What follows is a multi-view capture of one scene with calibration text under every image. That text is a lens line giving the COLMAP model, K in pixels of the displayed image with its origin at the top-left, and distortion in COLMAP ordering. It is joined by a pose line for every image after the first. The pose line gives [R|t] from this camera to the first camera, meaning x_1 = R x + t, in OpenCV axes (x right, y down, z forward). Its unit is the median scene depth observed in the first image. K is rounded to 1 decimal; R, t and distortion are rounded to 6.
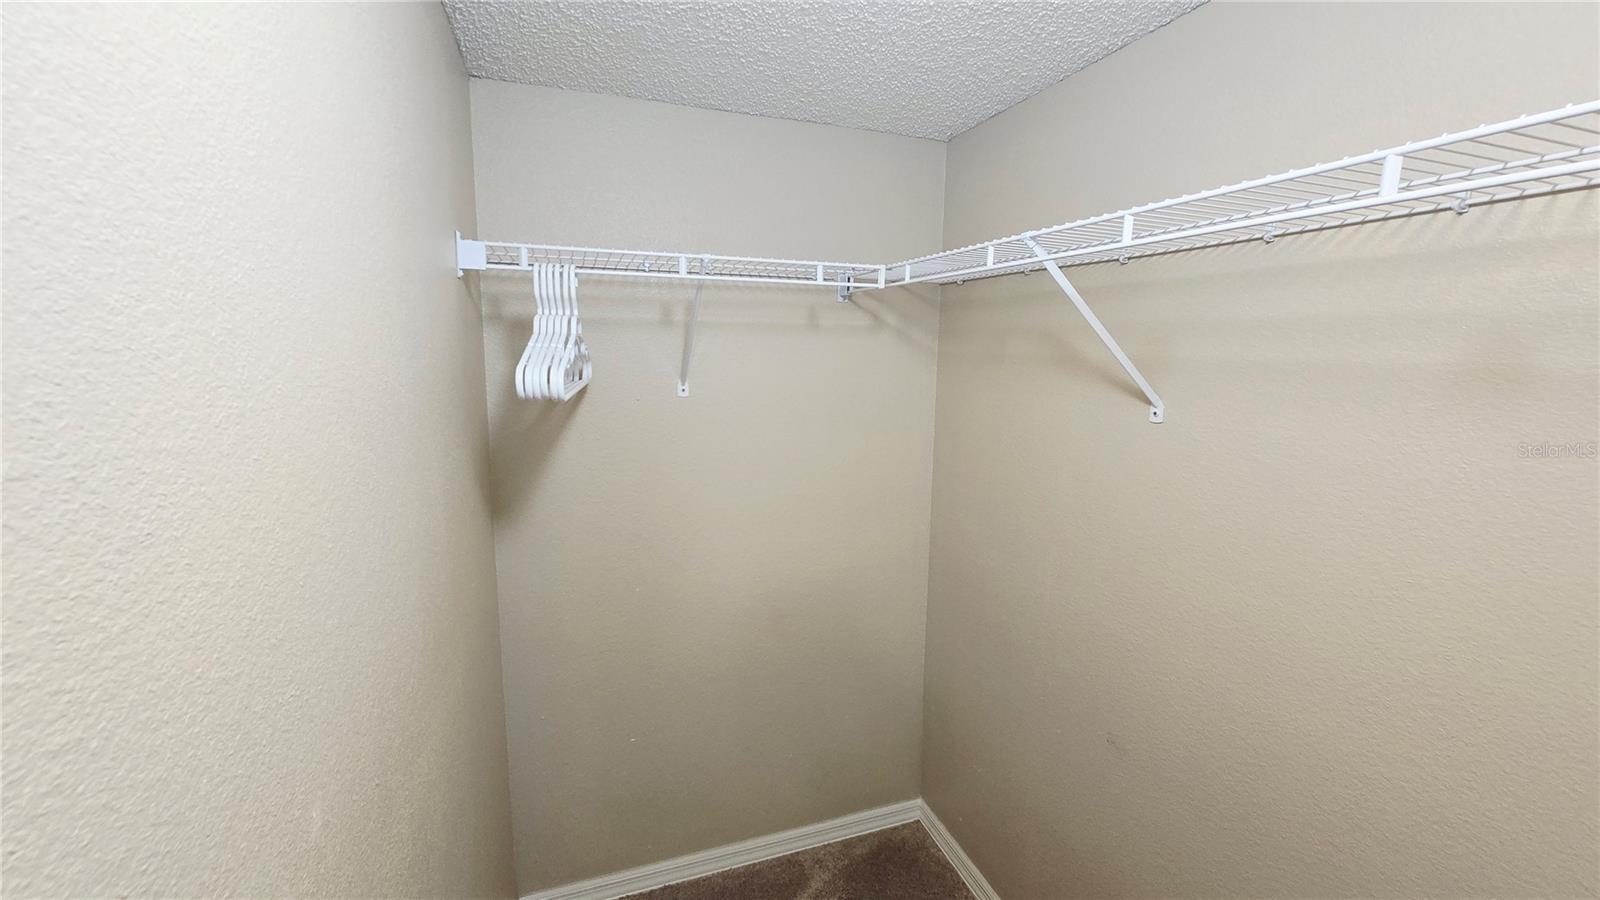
lens RADIAL K [[653.5, 0, 802.2], [0, 653.5, 449.9], [0, 0, 1]] dist [0.001264, 0.000831]
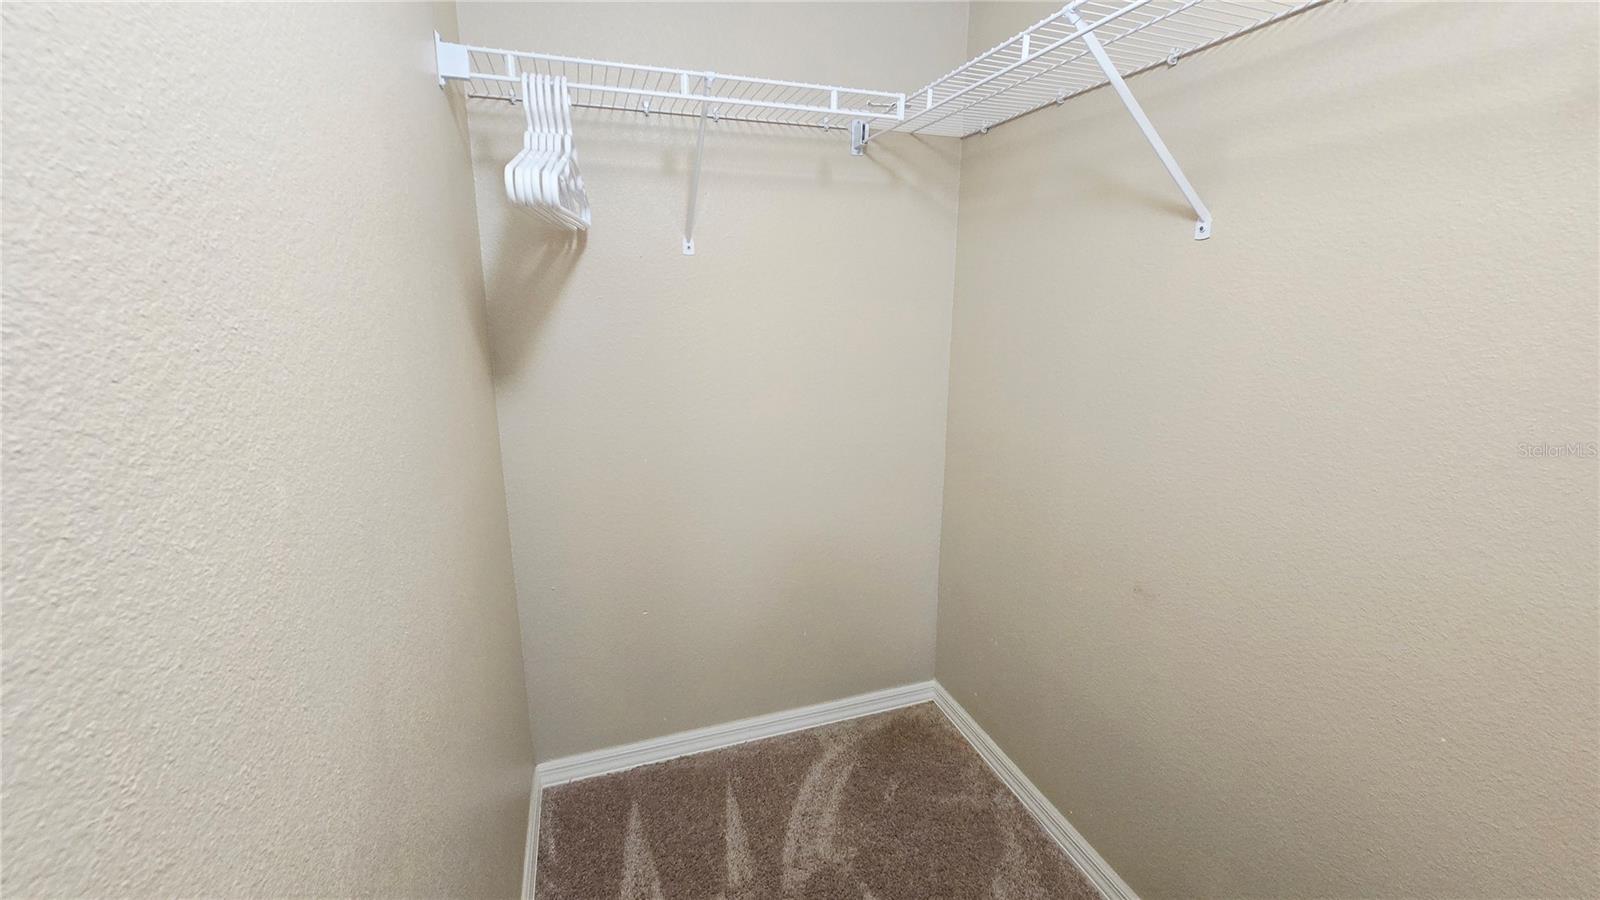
lens RADIAL K [[653.5, 0, 801.7], [0, 653.5, 451.2], [0, 0, 1]] dist [0.001264, 0.000831]
pose [[0.999889, -0.006592, -0.013384, -0.007989], [0.007656, 0.996678, 0.081081, 0.128689], [0.012805, -0.081175, 0.996618, 0.038657]]
